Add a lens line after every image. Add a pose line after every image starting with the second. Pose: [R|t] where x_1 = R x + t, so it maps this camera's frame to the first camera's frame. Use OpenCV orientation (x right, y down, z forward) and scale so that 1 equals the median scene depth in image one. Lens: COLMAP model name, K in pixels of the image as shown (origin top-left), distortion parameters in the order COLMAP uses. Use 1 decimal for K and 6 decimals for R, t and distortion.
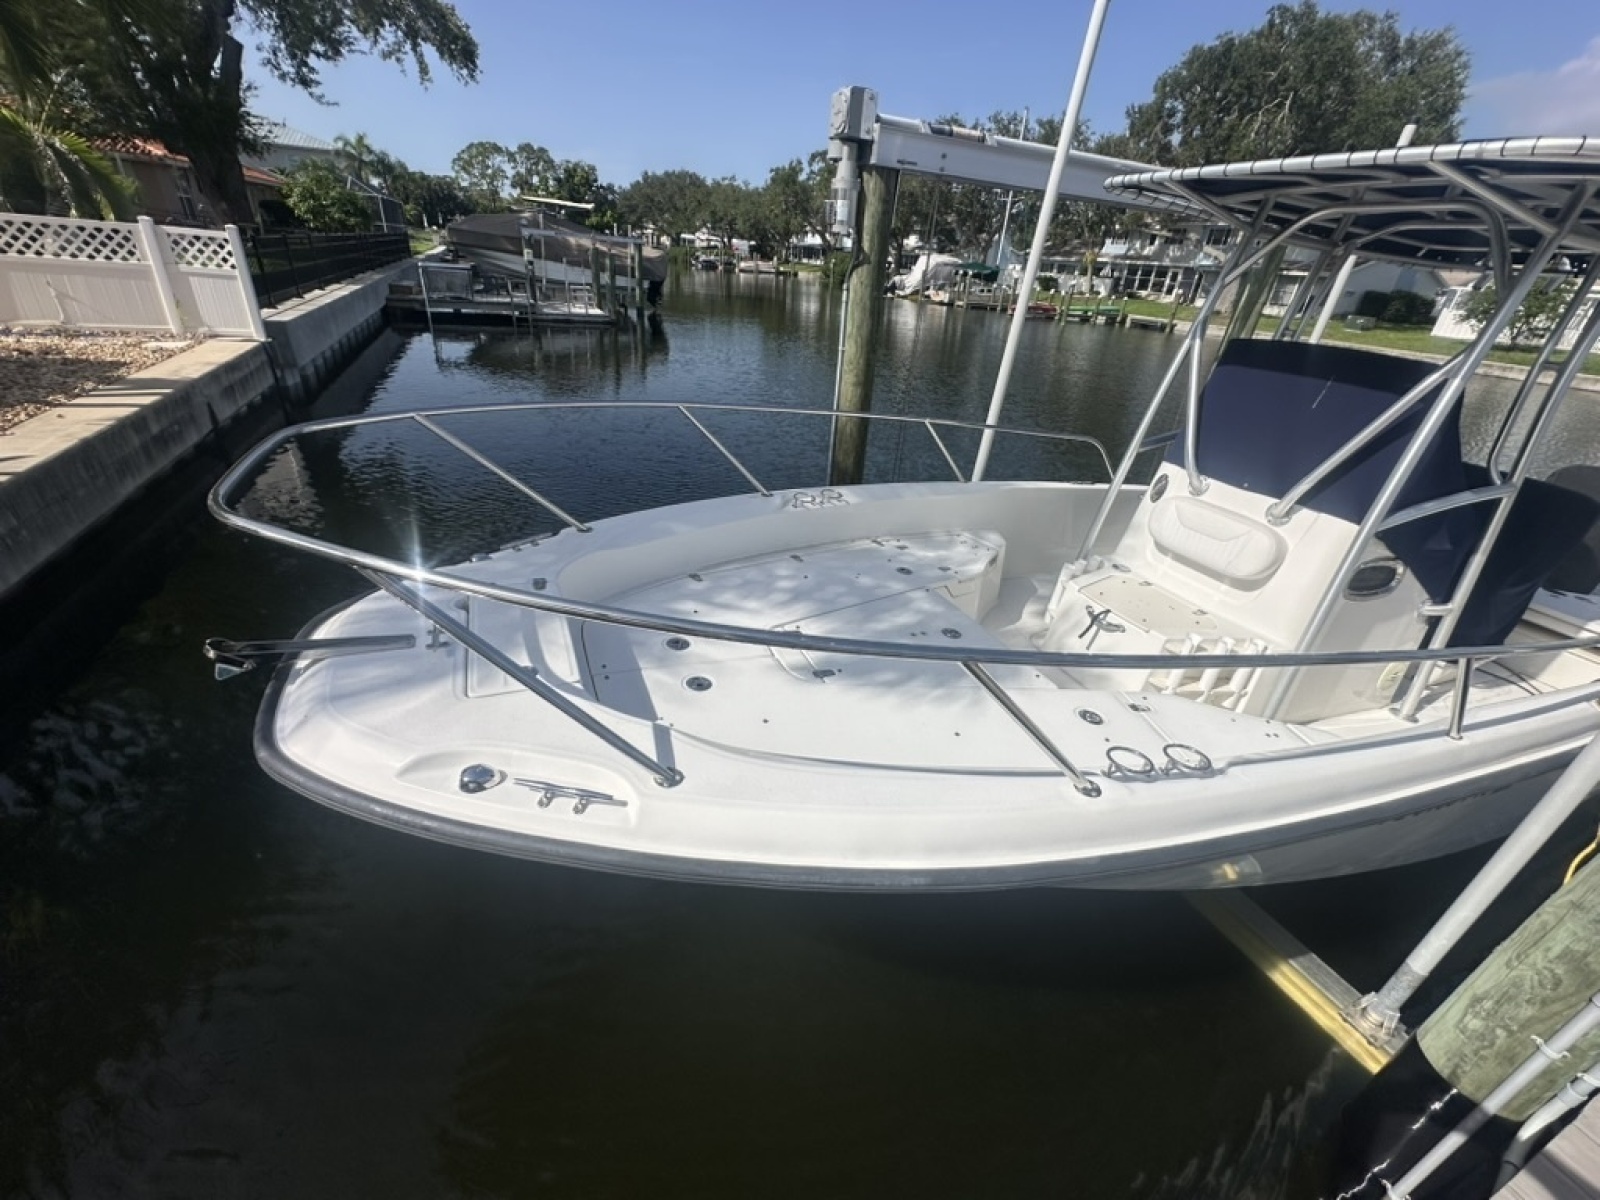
lens RADIAL K [[645.7, 0, 807.3], [0, 645.7, 600.4], [0, 0, 1]] dist [0.002103, -0.001051]
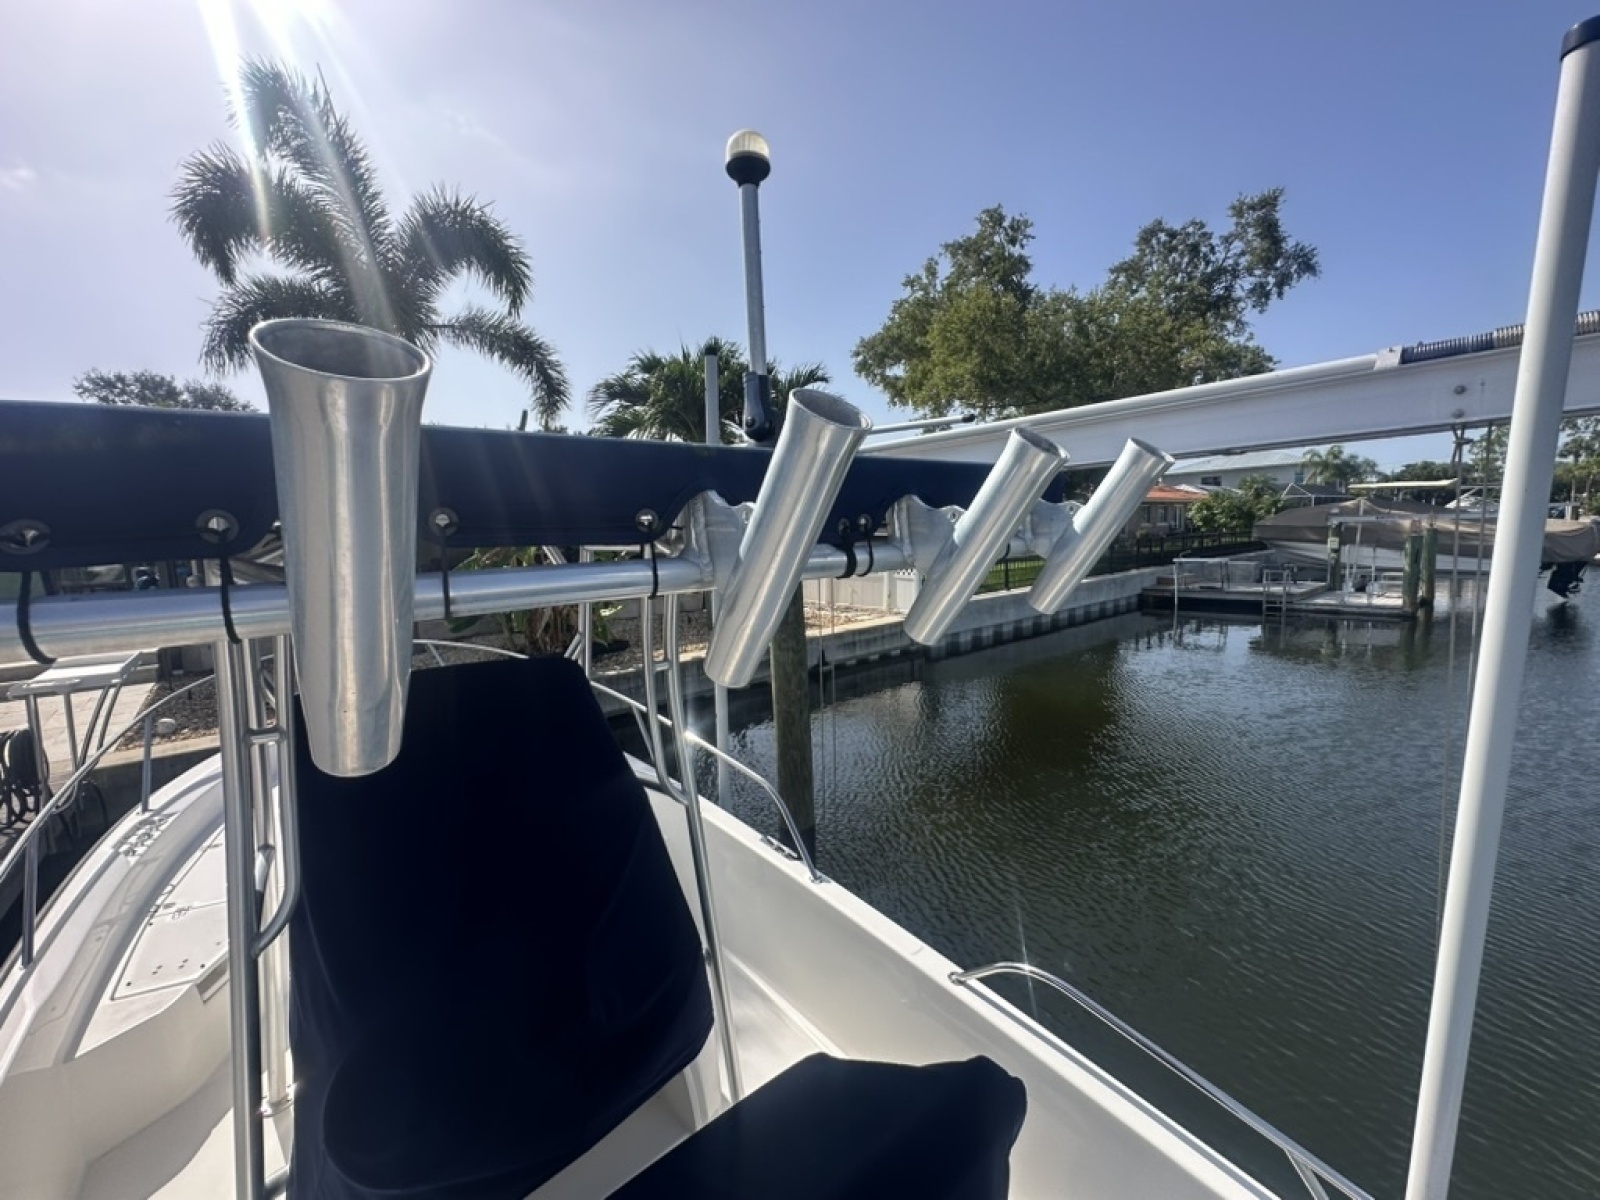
lens RADIAL K [[645.7, 0, 798.8], [0, 645.7, 587.1], [0, 0, 1]] dist [0.002103, -0.001051]
pose [[0.273375, 0.001113, -0.961907, 0.165900], [-0.401816, 0.908704, -0.113145, -0.058780], [0.873962, 0.417440, 0.248864, 0.113366]]
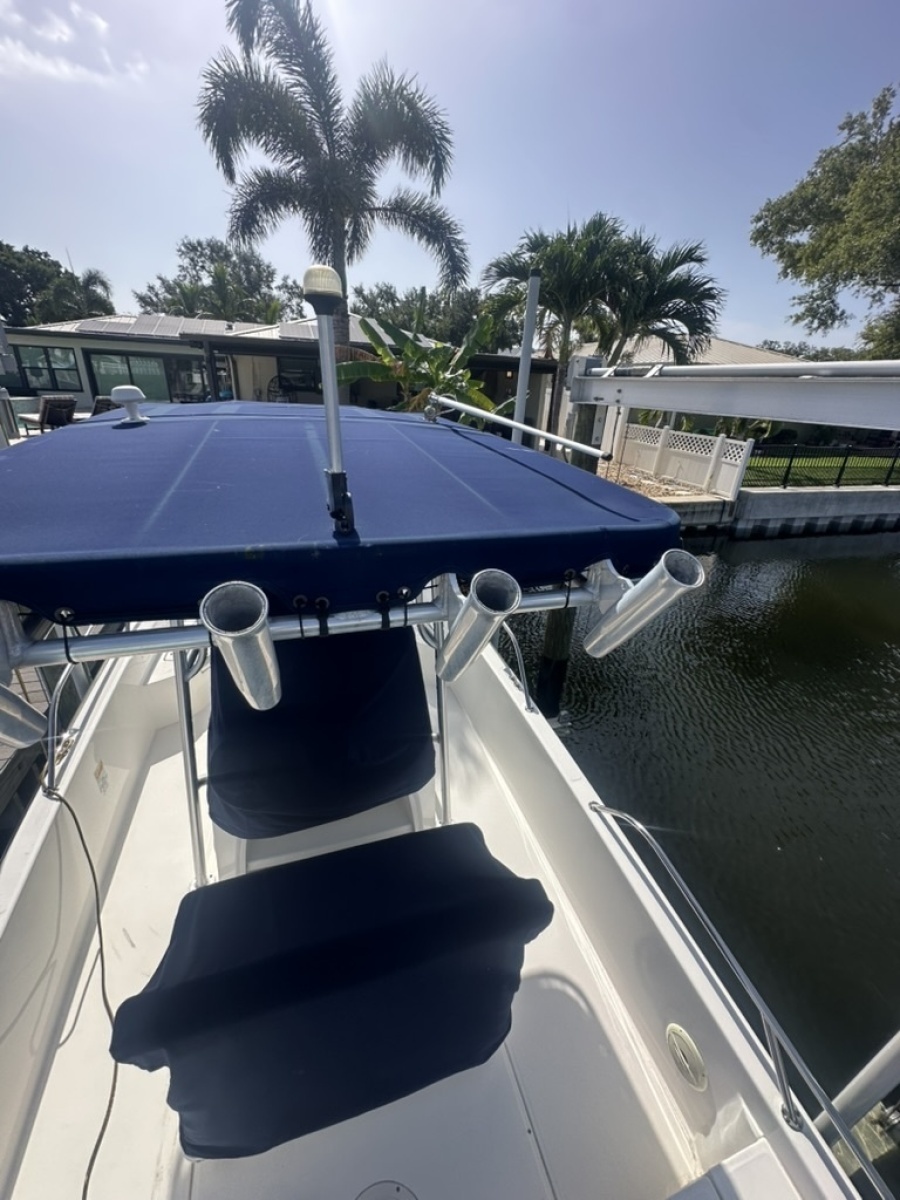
lens RADIAL K [[484.3, 0, 451.7], [0, 484.3, 594.8], [0, 0, 1]] dist [0.002103, -0.001051]
pose [[-0.100300, 0.325845, -0.940088, 0.165570], [-0.517674, 0.789799, 0.328985, -0.075826], [0.849679, 0.519656, 0.089464, 0.121428]]
